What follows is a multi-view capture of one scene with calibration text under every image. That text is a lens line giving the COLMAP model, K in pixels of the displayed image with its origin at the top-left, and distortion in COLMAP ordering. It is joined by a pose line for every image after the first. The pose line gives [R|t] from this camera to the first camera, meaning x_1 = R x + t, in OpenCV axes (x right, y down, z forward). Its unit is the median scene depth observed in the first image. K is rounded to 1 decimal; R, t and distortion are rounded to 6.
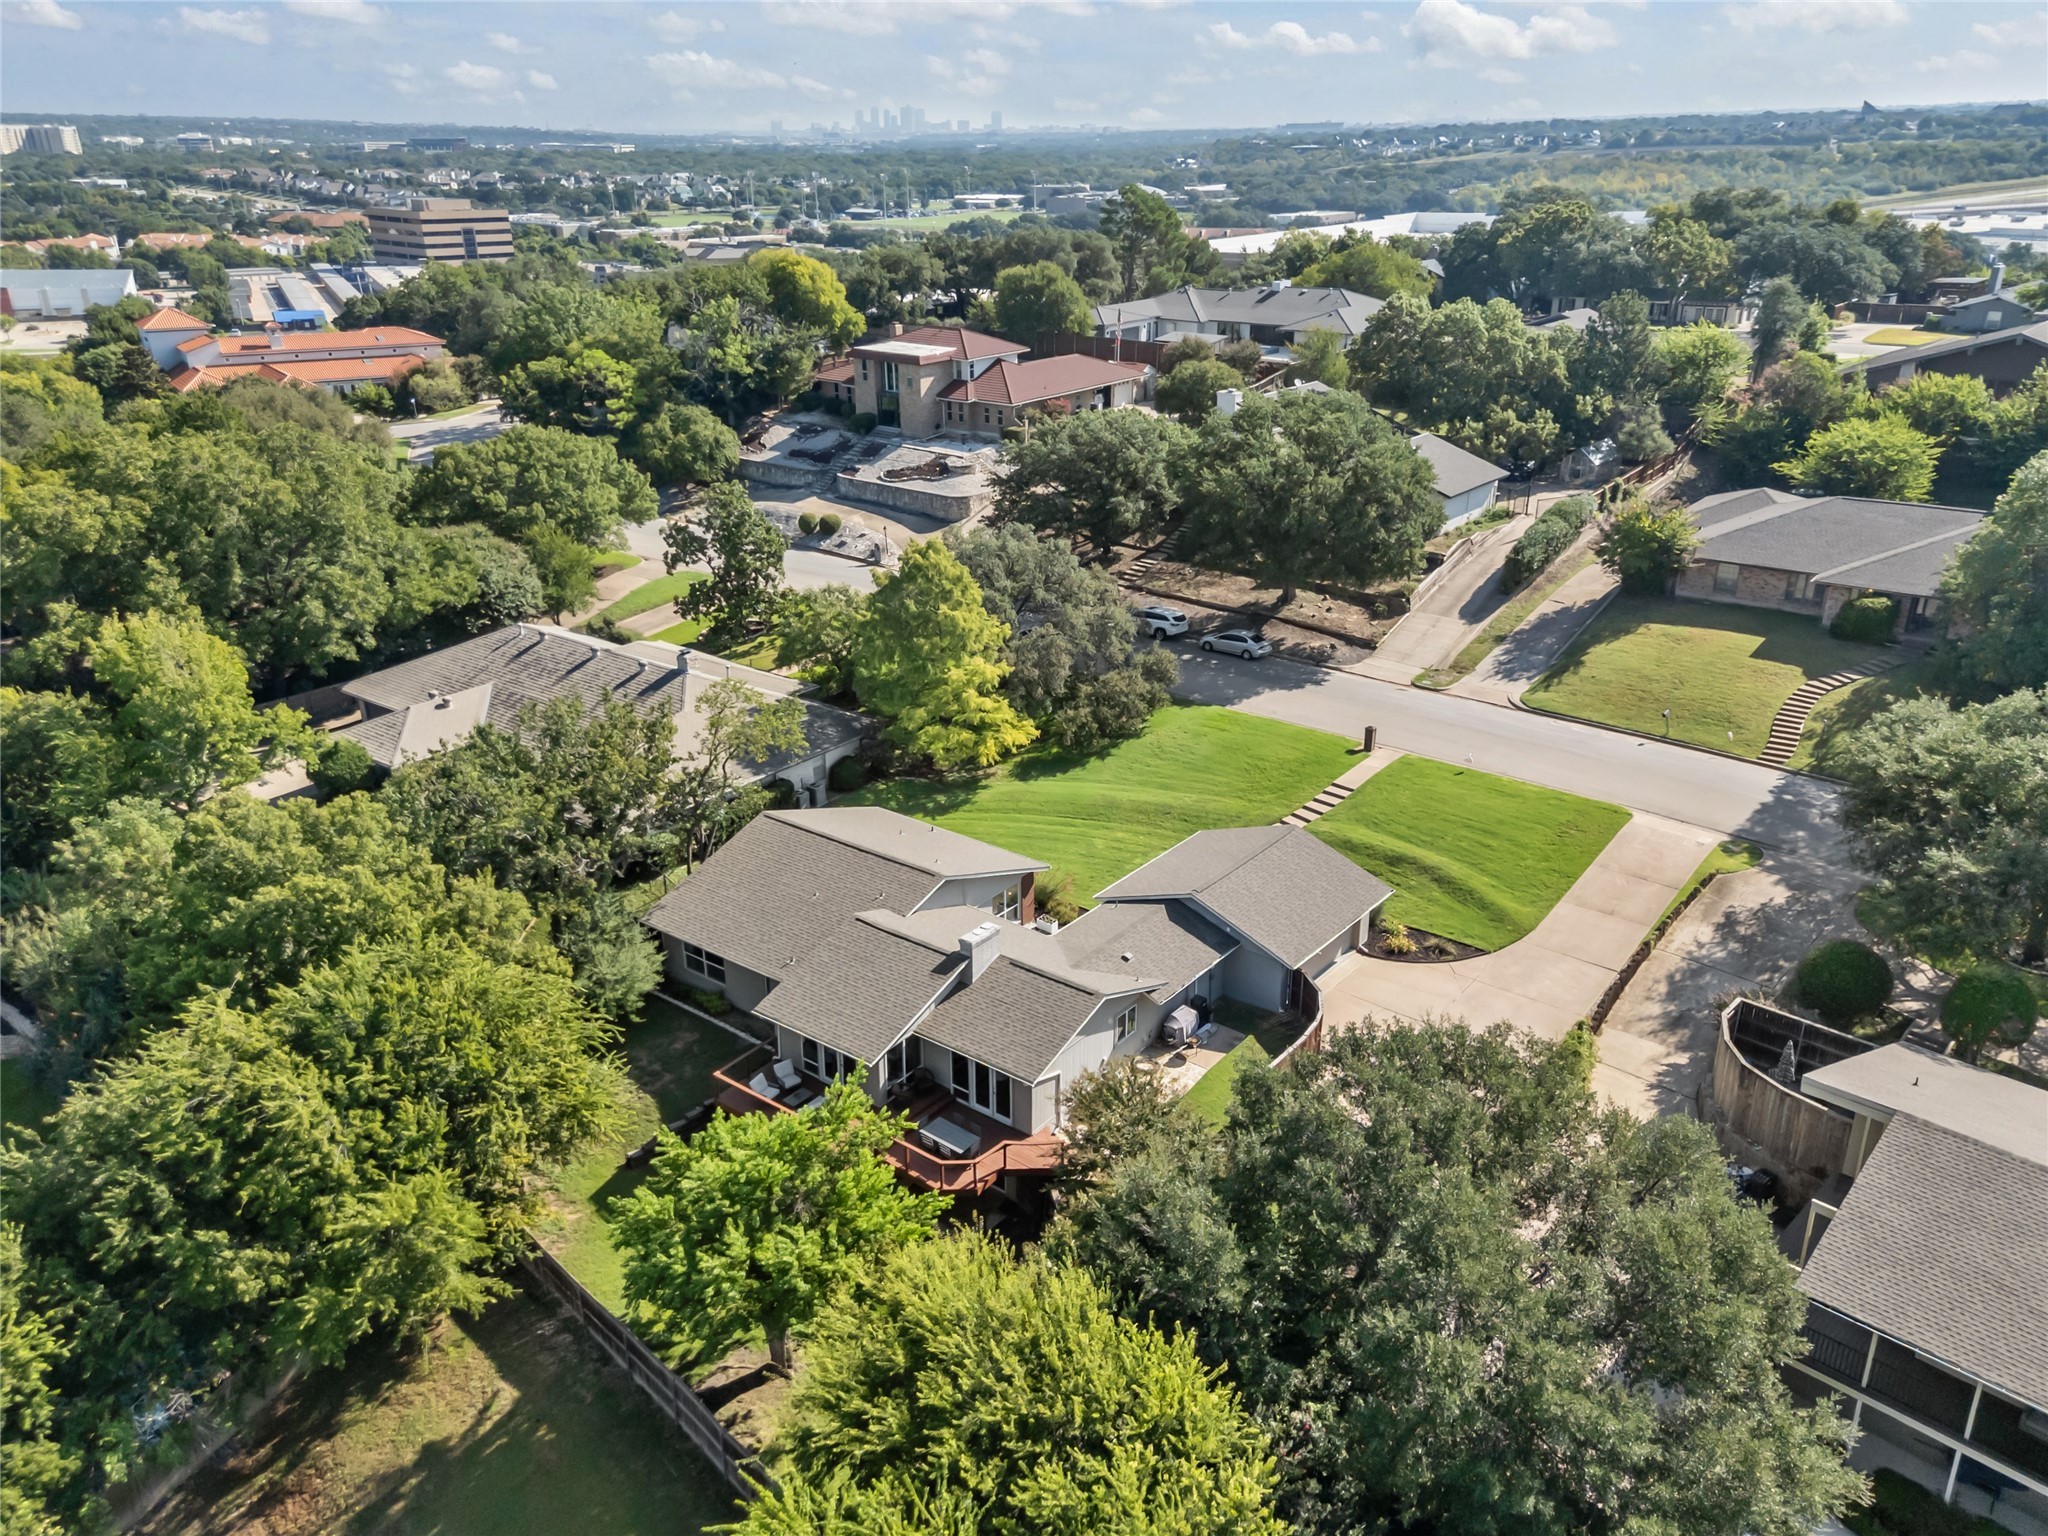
lens RADIAL K [[1506.0, 0, 1024.0], [0, 1506.0, 768.0], [0, 0, 1]] dist [0.162676, -0.111758]
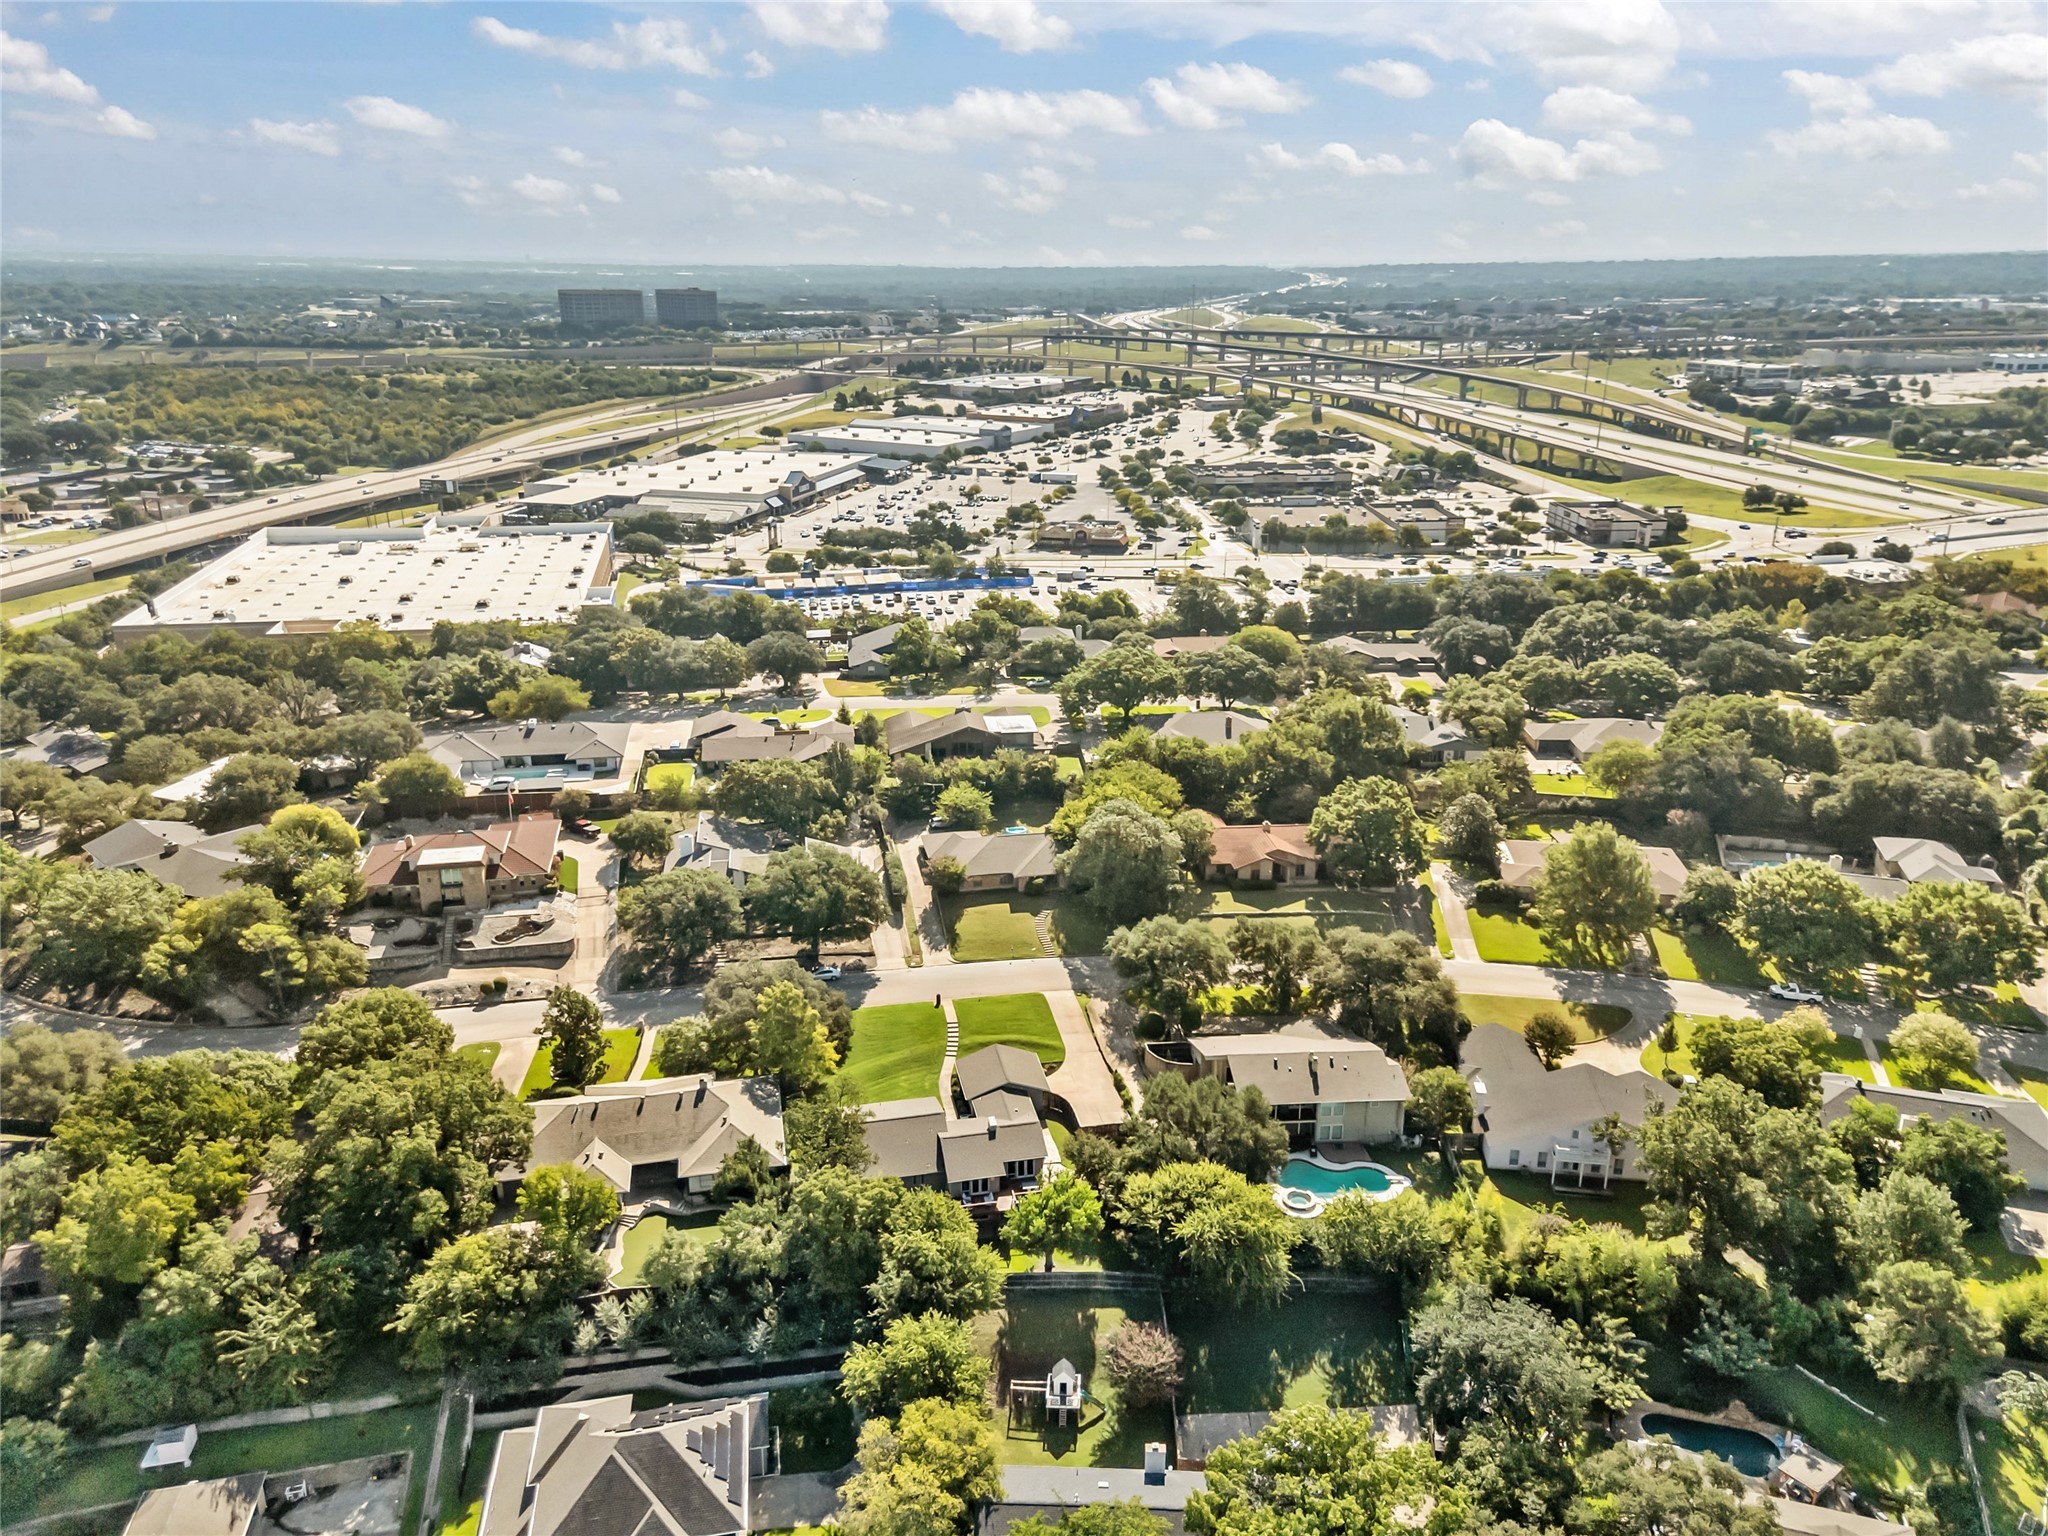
lens RADIAL K [[1506.0, 0, 1024.0], [0, 1506.0, 768.0], [0, 0, 1]] dist [0.162676, -0.111758]
pose [[0.622822, -0.236231, 0.745848, -1.201094], [0.281890, 0.957053, 0.067732, -0.428959], [-0.729816, 0.168062, 0.662664, -0.625827]]
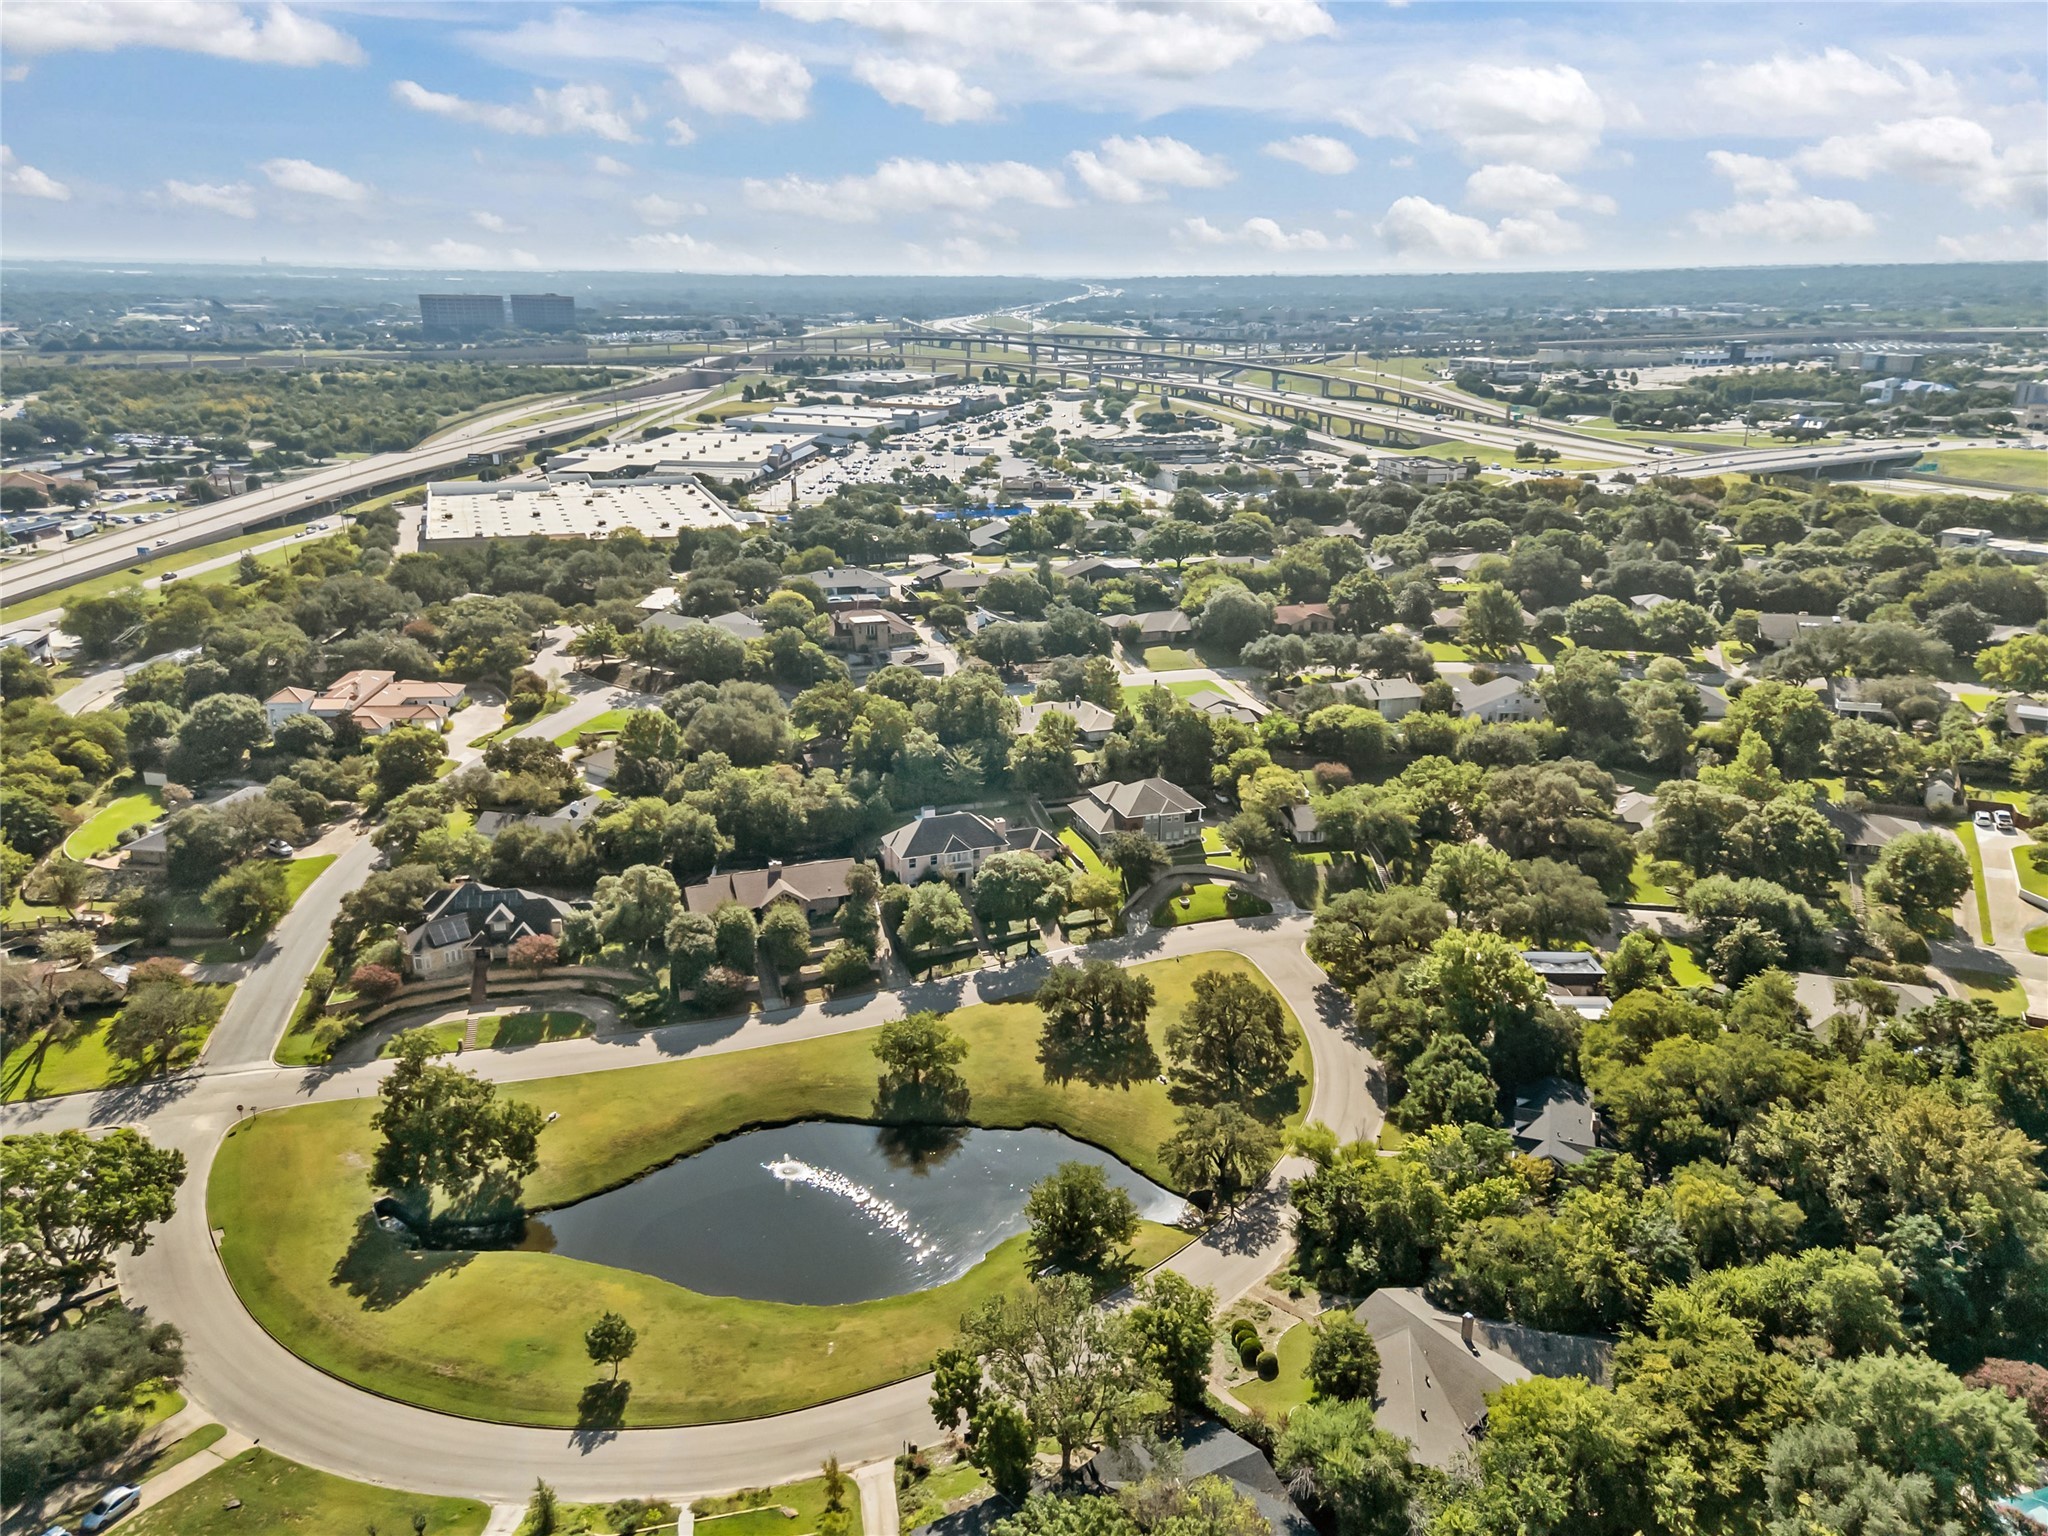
lens RADIAL K [[1506.0, 0, 1024.0], [0, 1506.0, 768.0], [0, 0, 1]] dist [0.162676, -0.111758]
pose [[0.502224, -0.257577, 0.825484, -3.127378], [0.313229, 0.943968, 0.103980, -0.307696], [-0.806014, 0.206344, 0.554765, -0.884884]]
